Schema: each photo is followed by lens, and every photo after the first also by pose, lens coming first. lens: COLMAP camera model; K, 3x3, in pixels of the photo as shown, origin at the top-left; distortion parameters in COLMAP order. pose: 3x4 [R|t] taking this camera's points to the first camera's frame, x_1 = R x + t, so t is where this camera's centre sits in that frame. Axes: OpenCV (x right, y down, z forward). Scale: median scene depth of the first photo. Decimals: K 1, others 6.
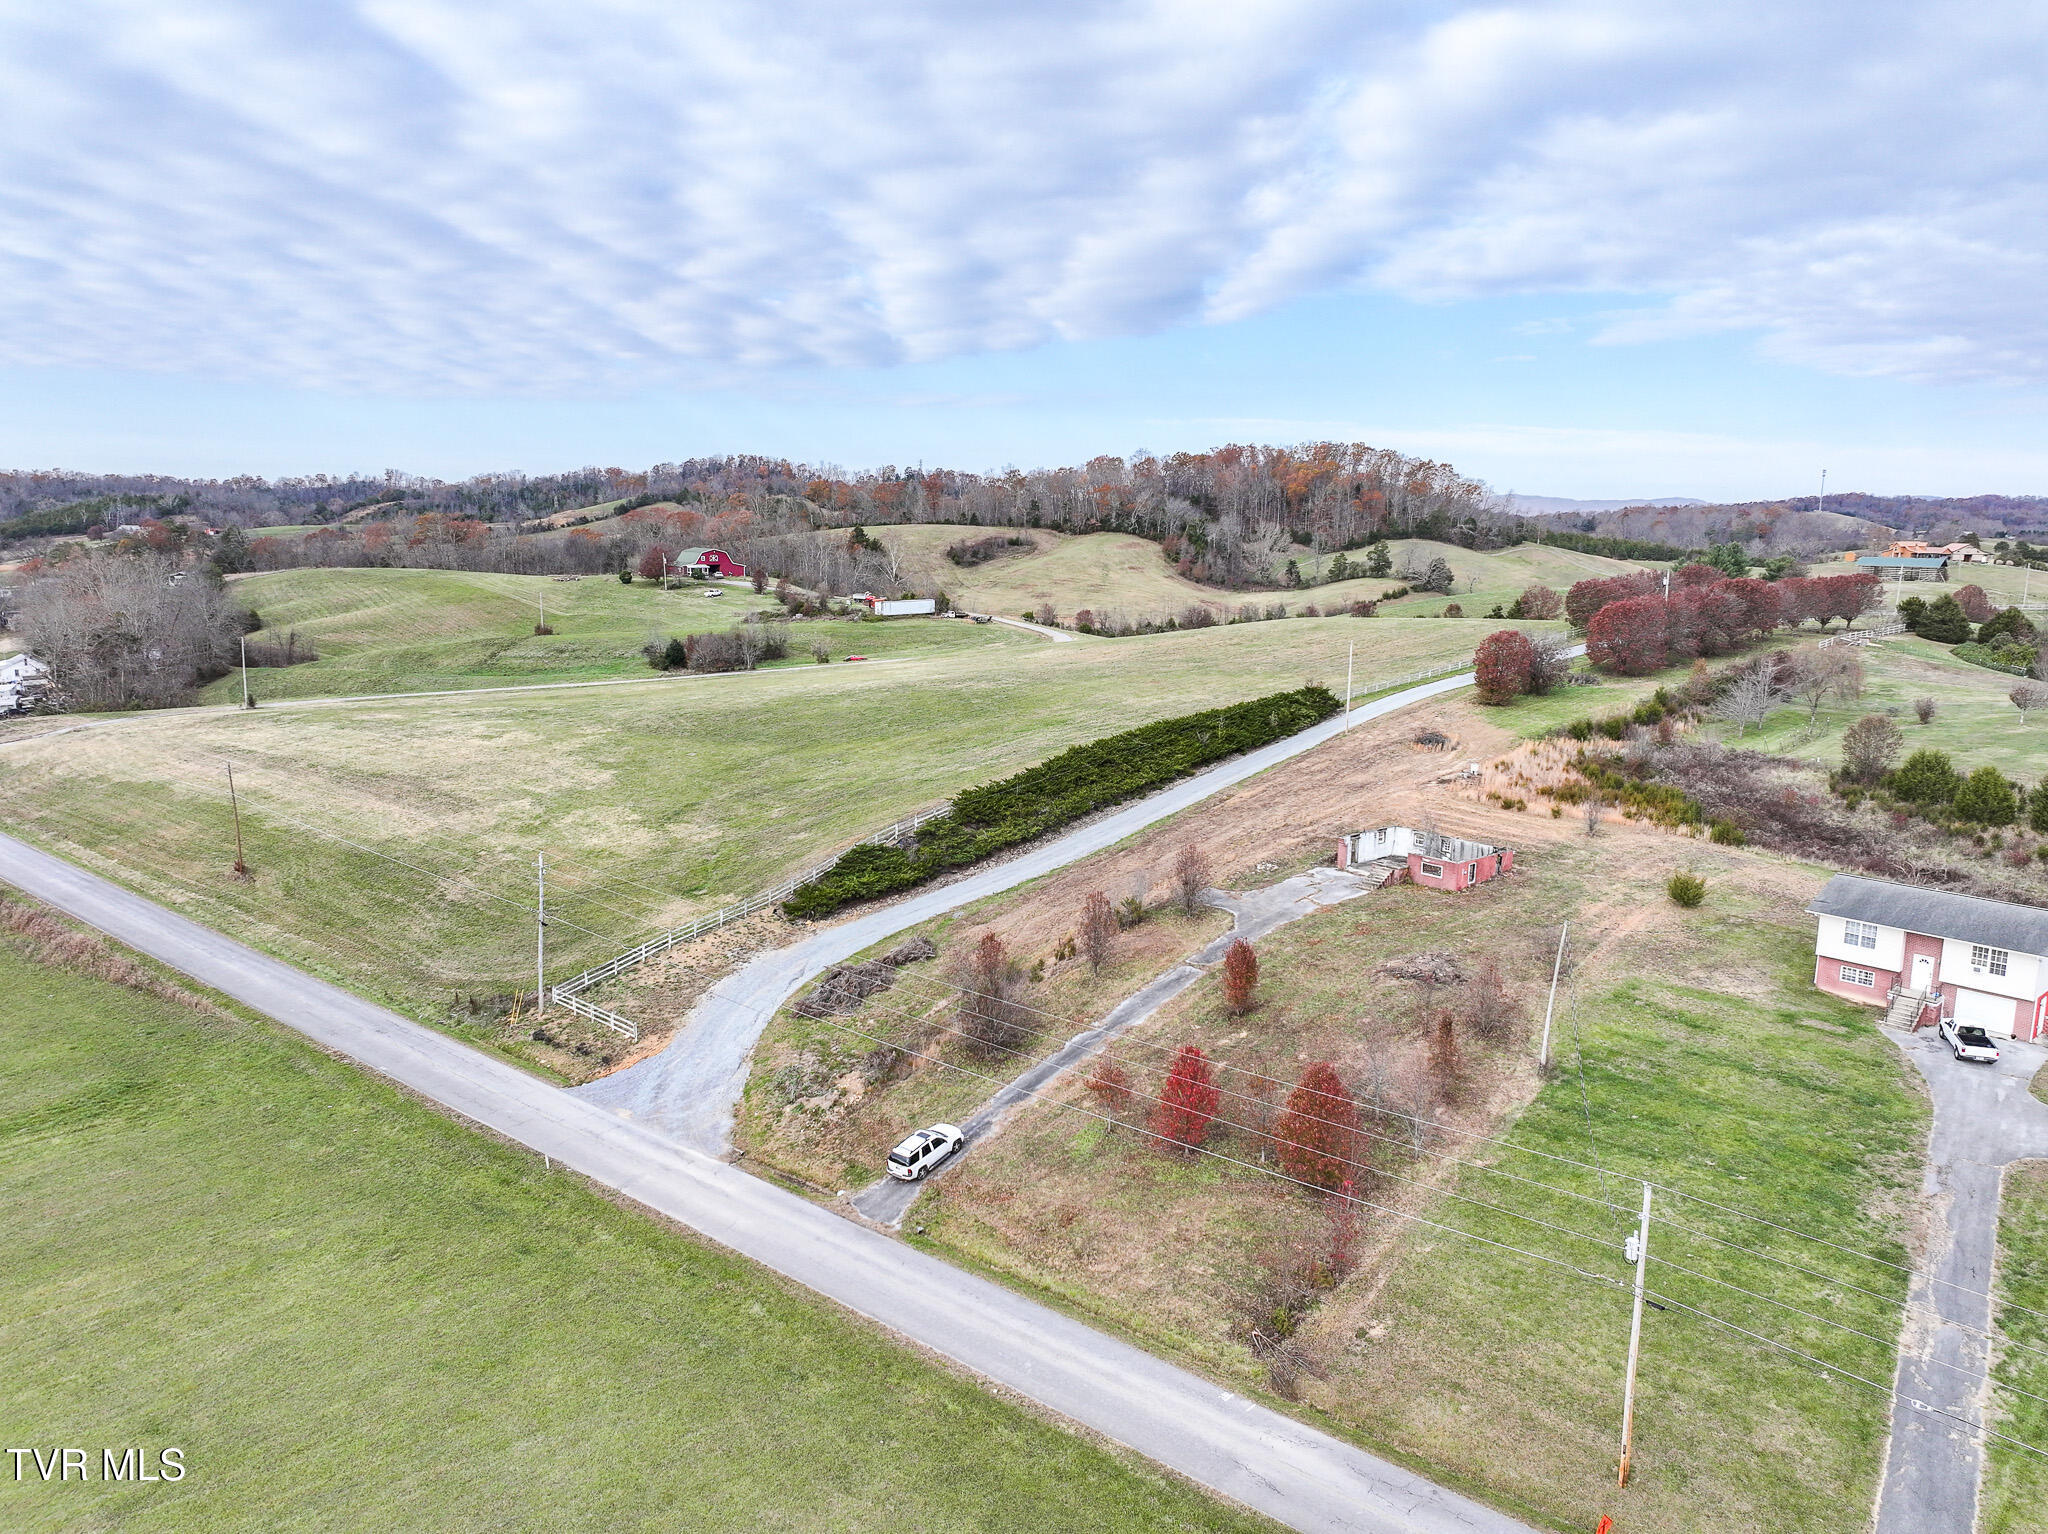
lens RADIAL K [[1437.0, 0, 1033.2], [0, 1437.0, 756.2], [0, 0, 1]] dist [-0.001352, 0.016747]
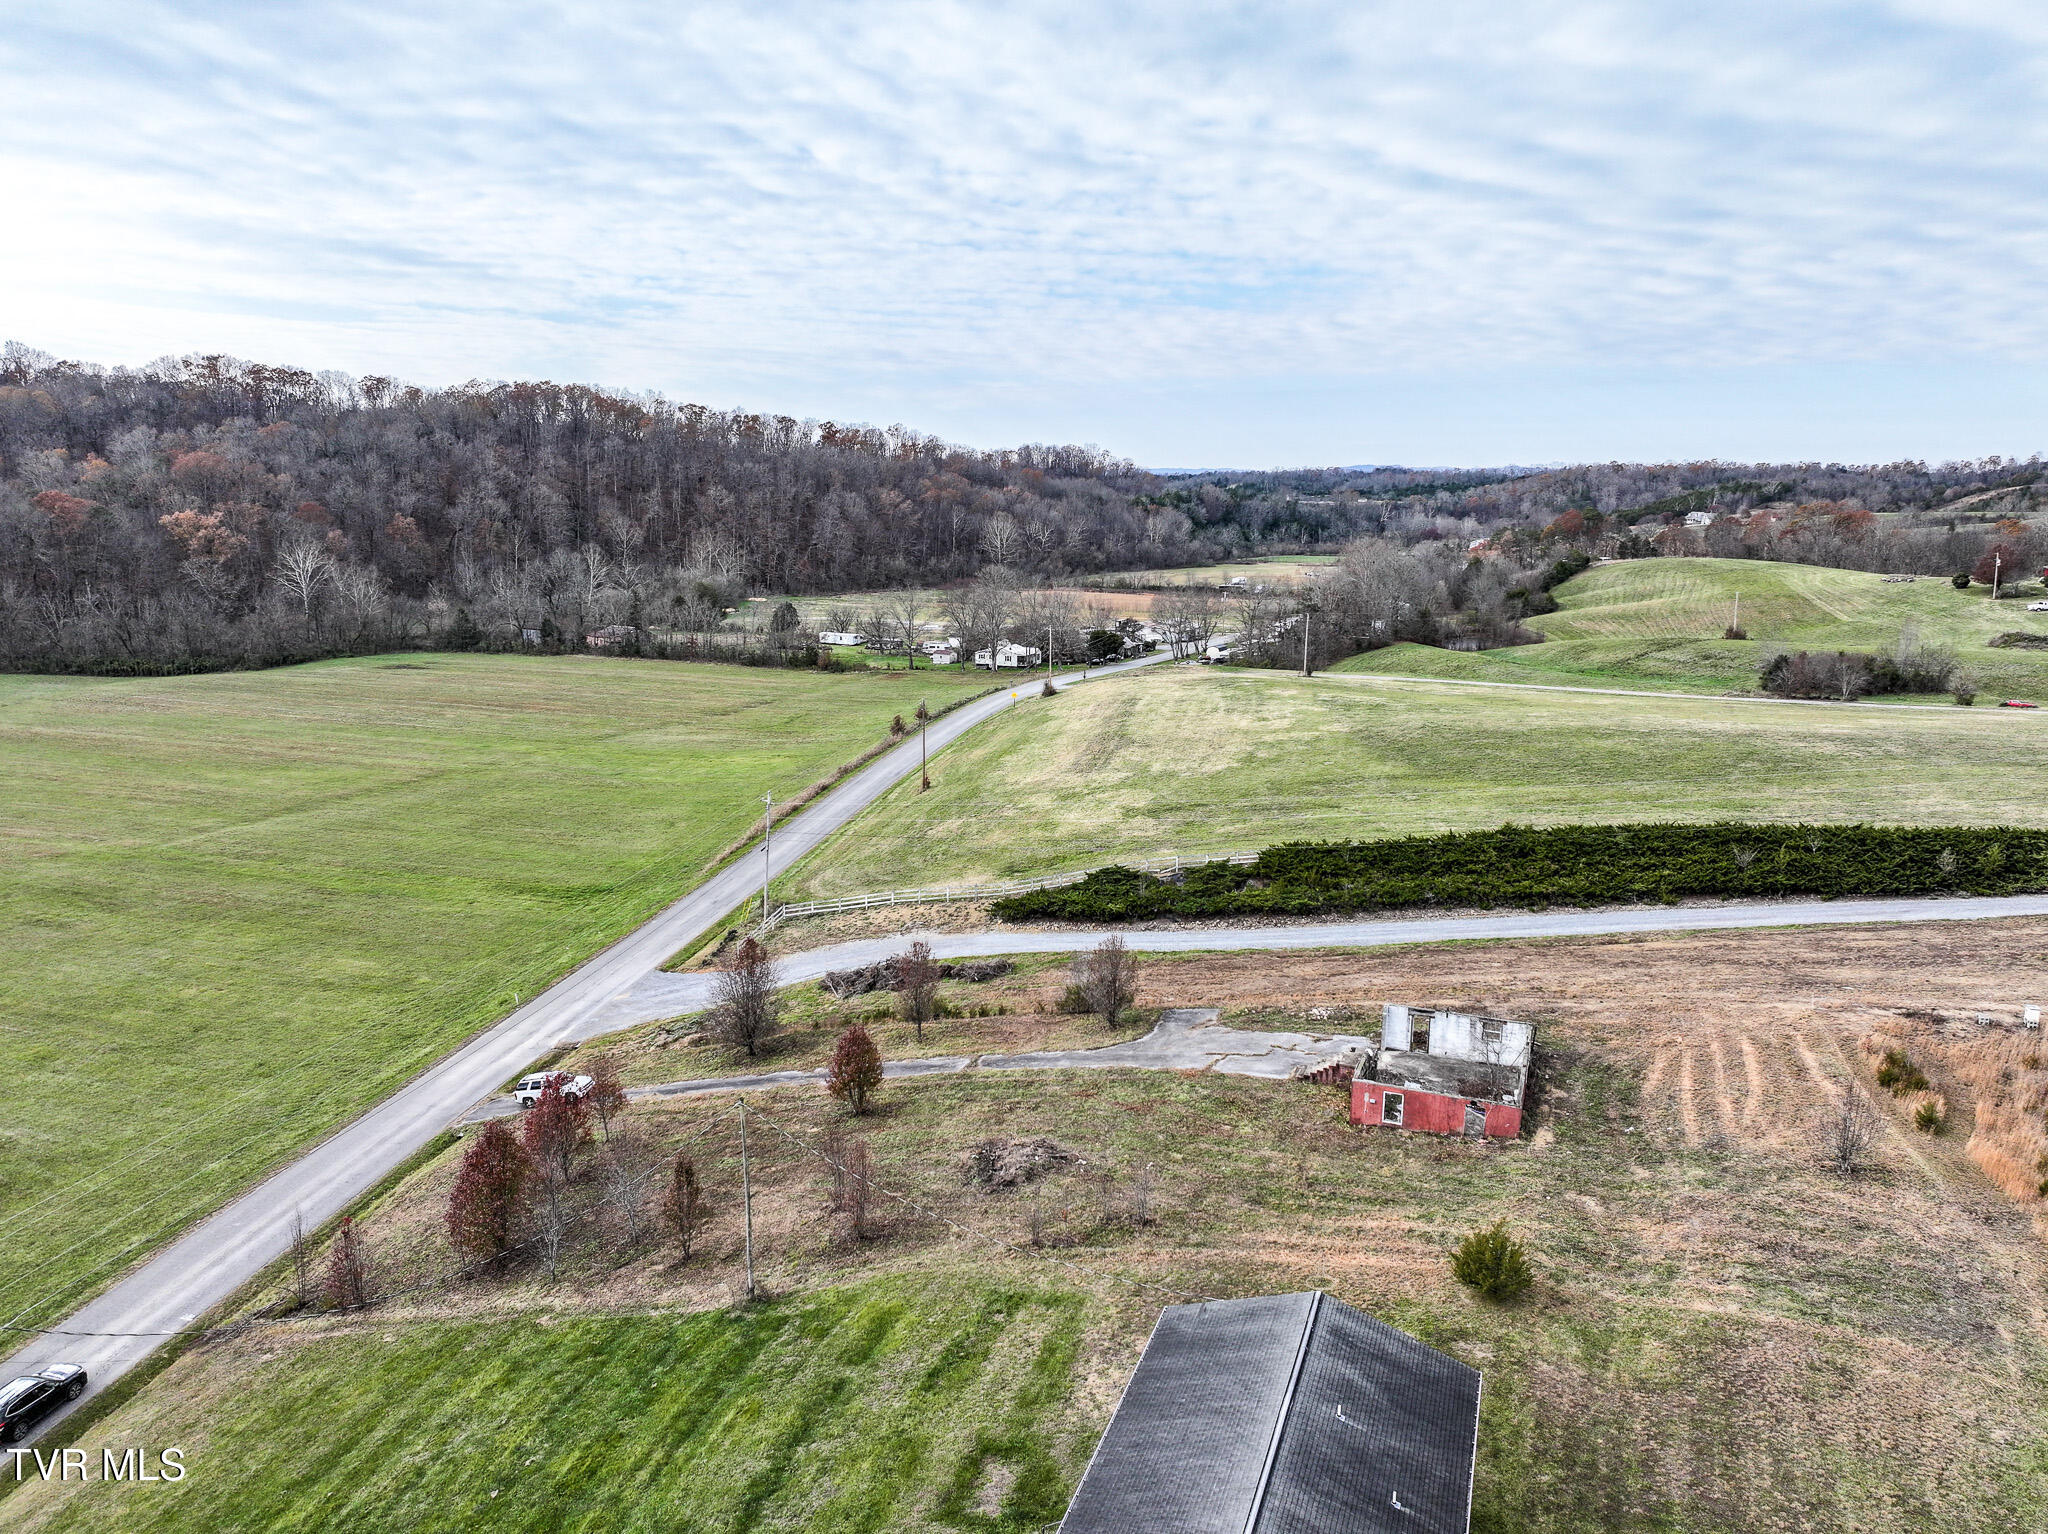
lens RADIAL K [[1437.0, 0, 1033.2], [0, 1437.0, 756.2], [0, 0, 1]] dist [-0.001352, 0.016747]
pose [[0.467348, 0.156550, -0.870102, 0.659755], [-0.147601, 0.984200, 0.097799, -0.092764], [0.871665, 0.082722, 0.483071, 0.489563]]
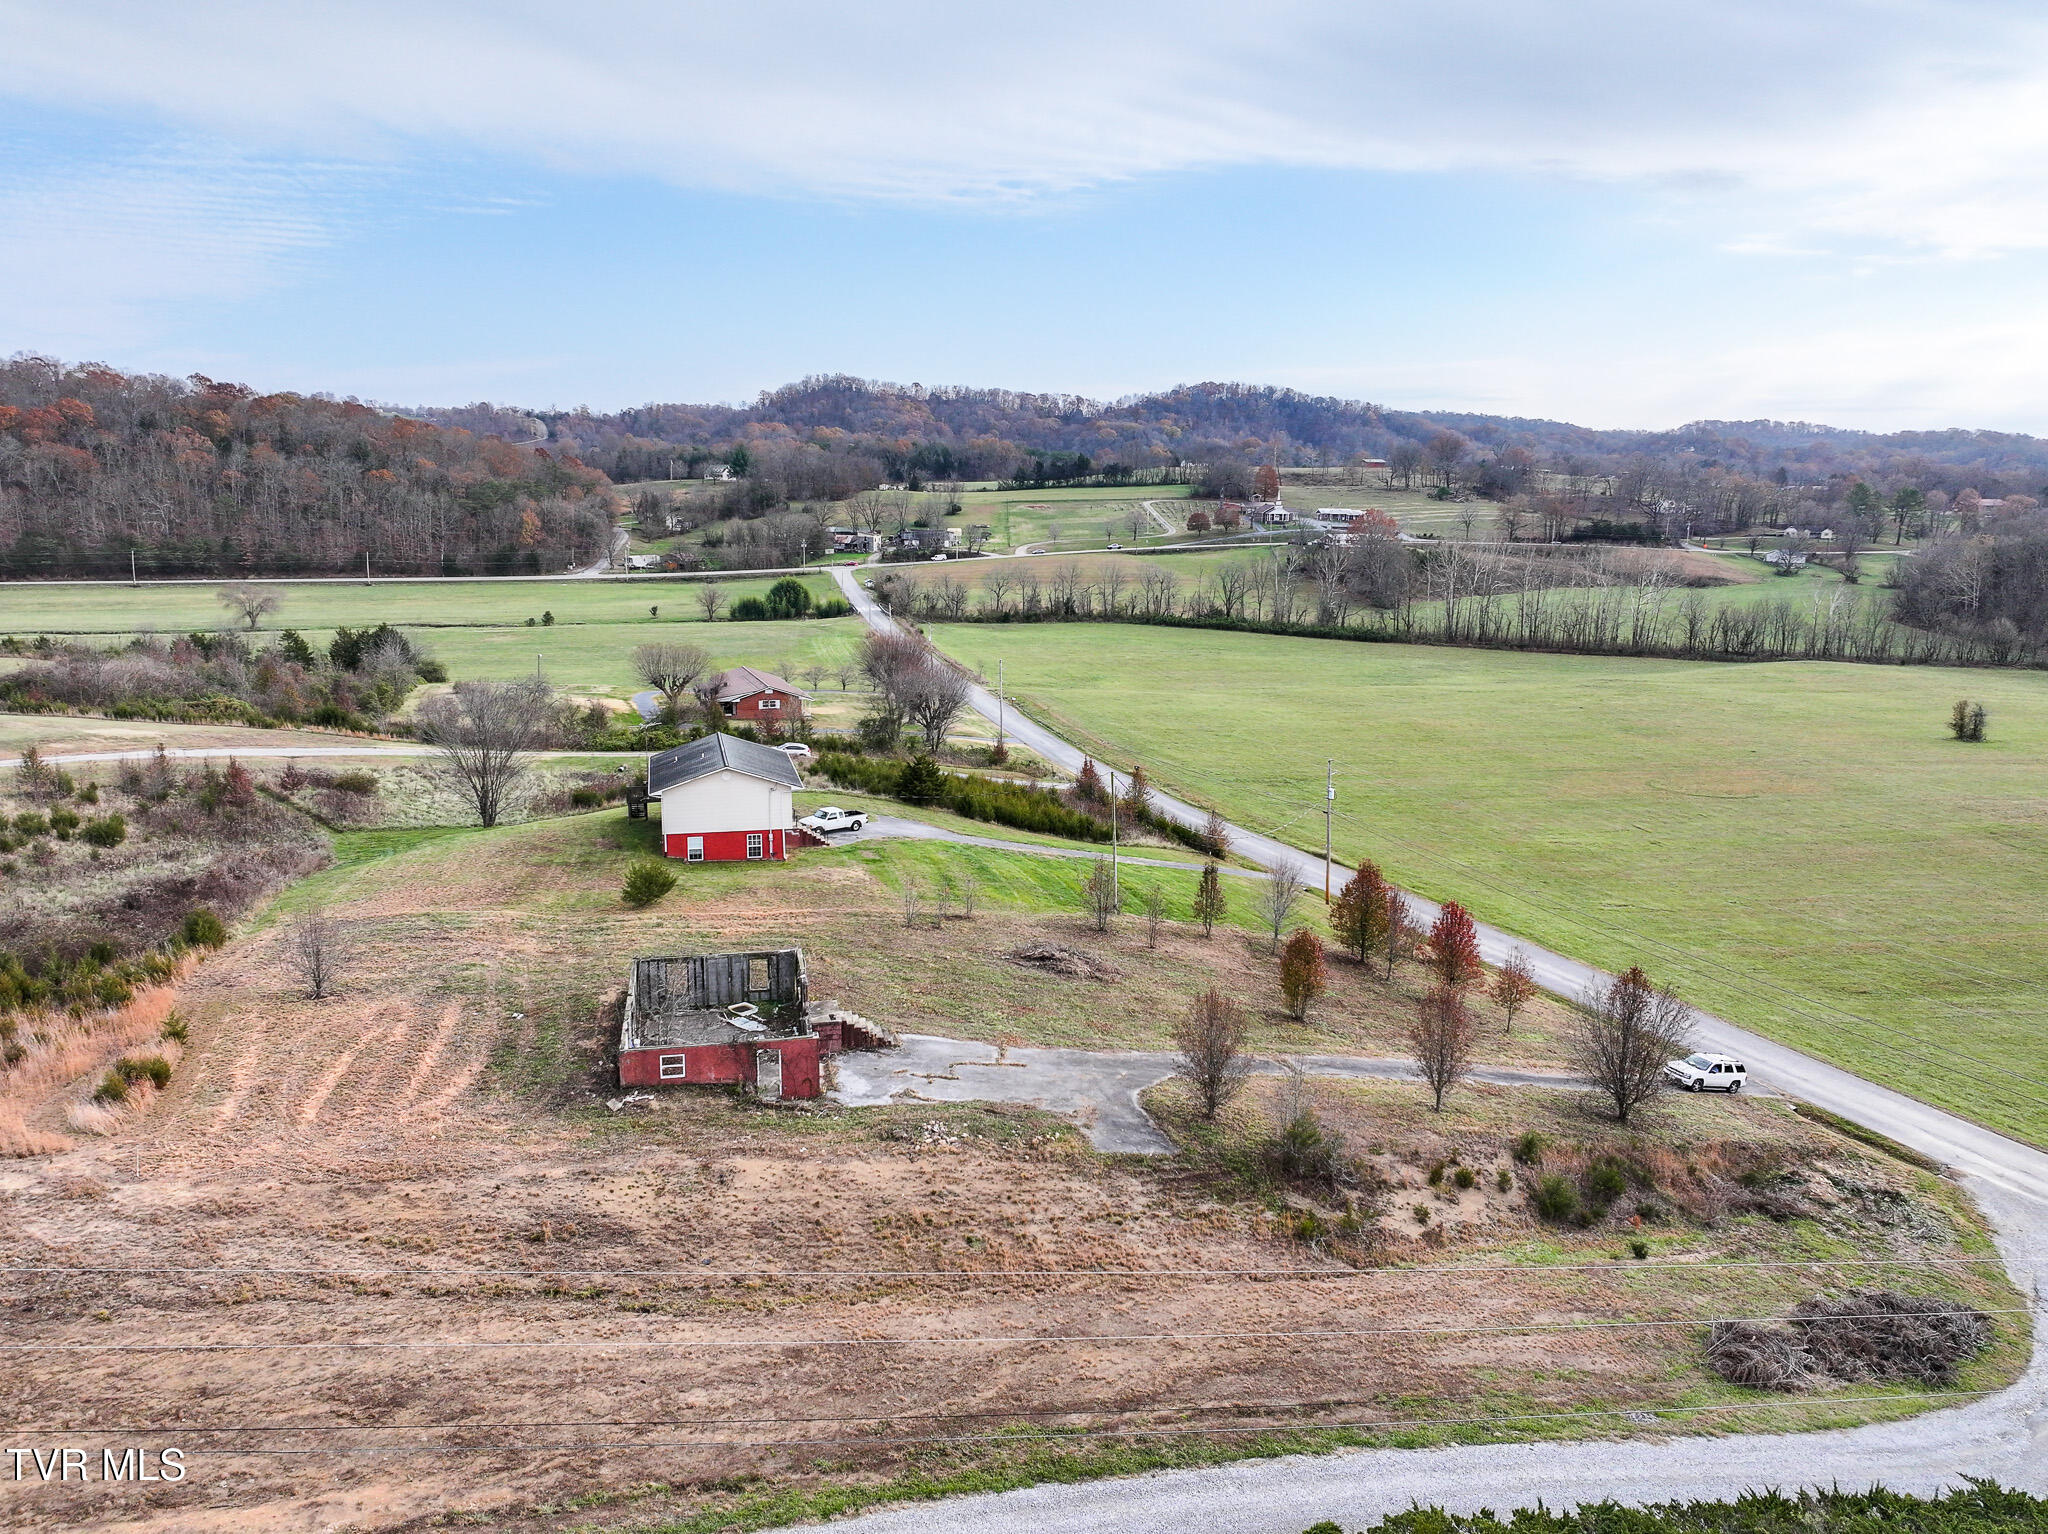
lens RADIAL K [[1437.0, 0, 1033.2], [0, 1437.0, 756.2], [0, 0, 1]] dist [-0.001352, 0.016747]
pose [[-0.883005, -0.117424, 0.454437, -0.058251], [0.047006, 0.941209, 0.334539, -0.181384], [-0.467004, 0.316761, -0.825573, 1.256346]]
